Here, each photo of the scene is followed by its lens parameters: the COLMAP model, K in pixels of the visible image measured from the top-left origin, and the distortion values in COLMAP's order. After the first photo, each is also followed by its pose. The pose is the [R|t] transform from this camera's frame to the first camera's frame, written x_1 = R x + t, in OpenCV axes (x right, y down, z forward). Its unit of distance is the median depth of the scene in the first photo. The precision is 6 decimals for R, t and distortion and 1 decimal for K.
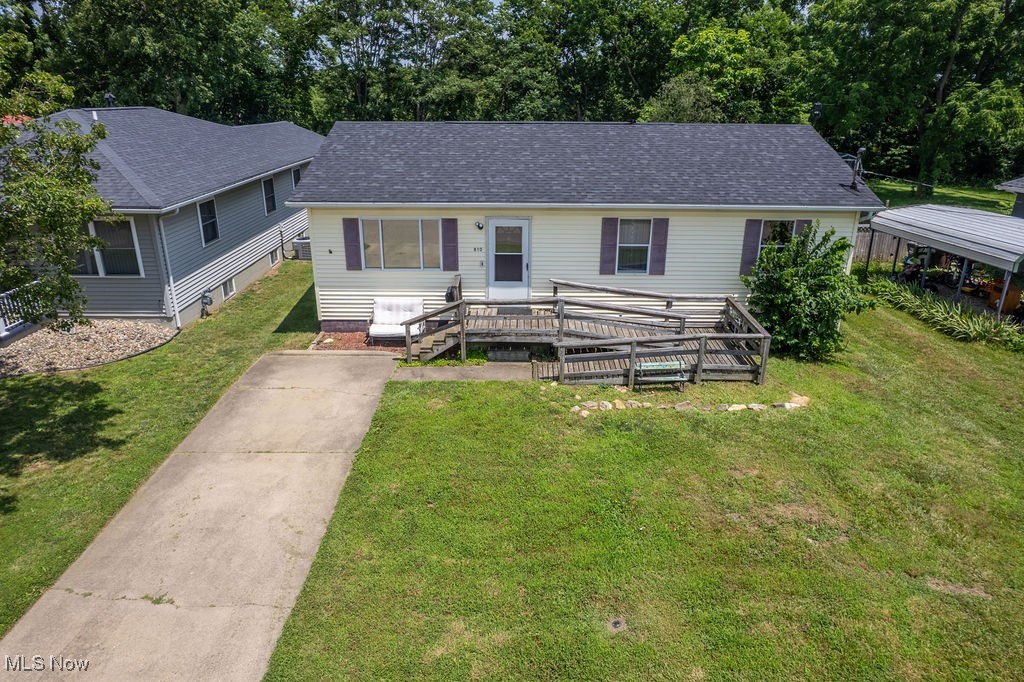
lens RADIAL K [[655.2, 0, 512.8], [0, 655.2, 337.7], [0, 0, 1]] dist [-0.072942, 0.065416]
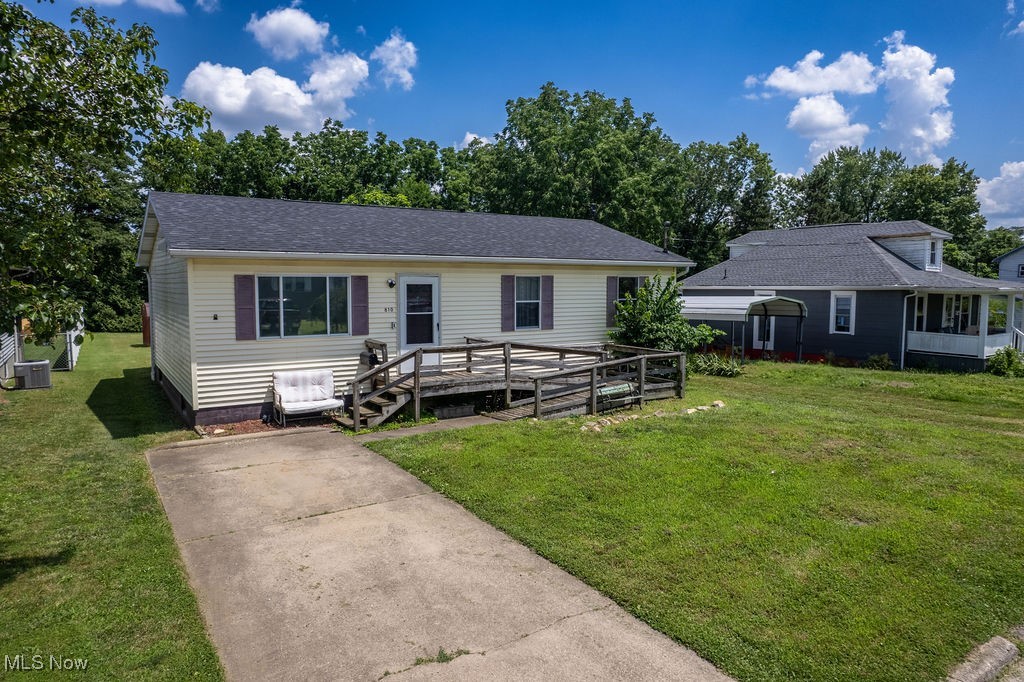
lens RADIAL K [[655.2, 0, 512.8], [0, 655.2, 337.7], [0, 0, 1]] dist [-0.072942, 0.065416]
pose [[0.827485, -0.049197, 0.559328, -0.427129], [0.199690, 0.956812, -0.211268, 0.131479], [-0.524779, 0.286513, 0.801572, 0.189235]]
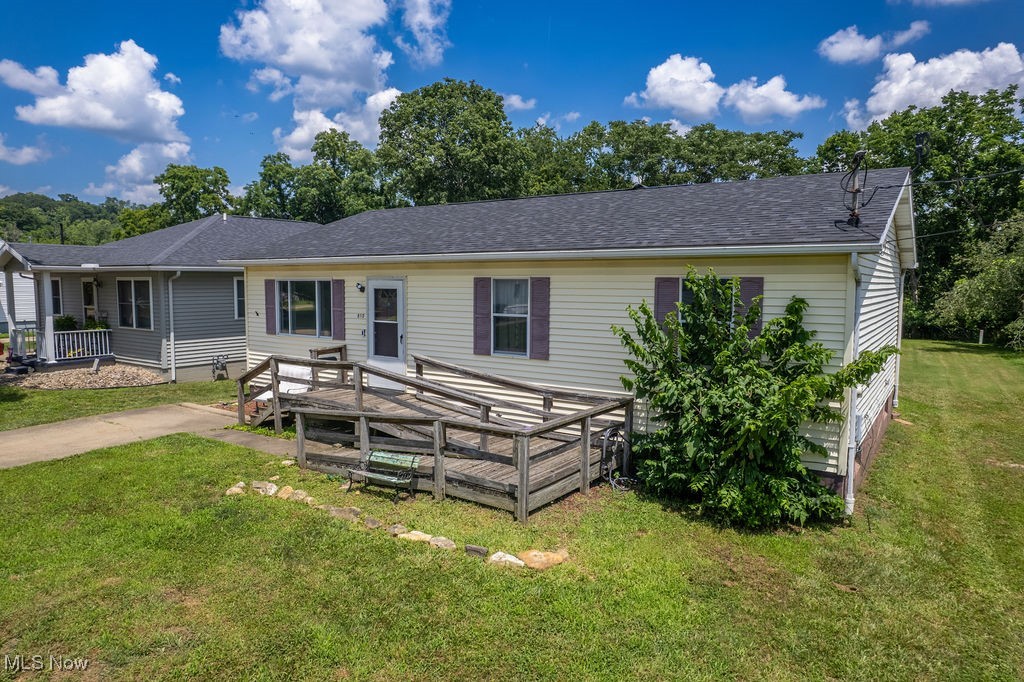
lens RADIAL K [[656.8, 0, 515.3], [0, 656.8, 326.1], [0, 0, 1]] dist [-0.043952, 0.000374]
pose [[0.829666, 0.036697, -0.557052, 0.598211], [-0.201551, 0.950226, -0.237589, 0.041047], [0.520606, 0.309394, 0.795767, 0.432302]]
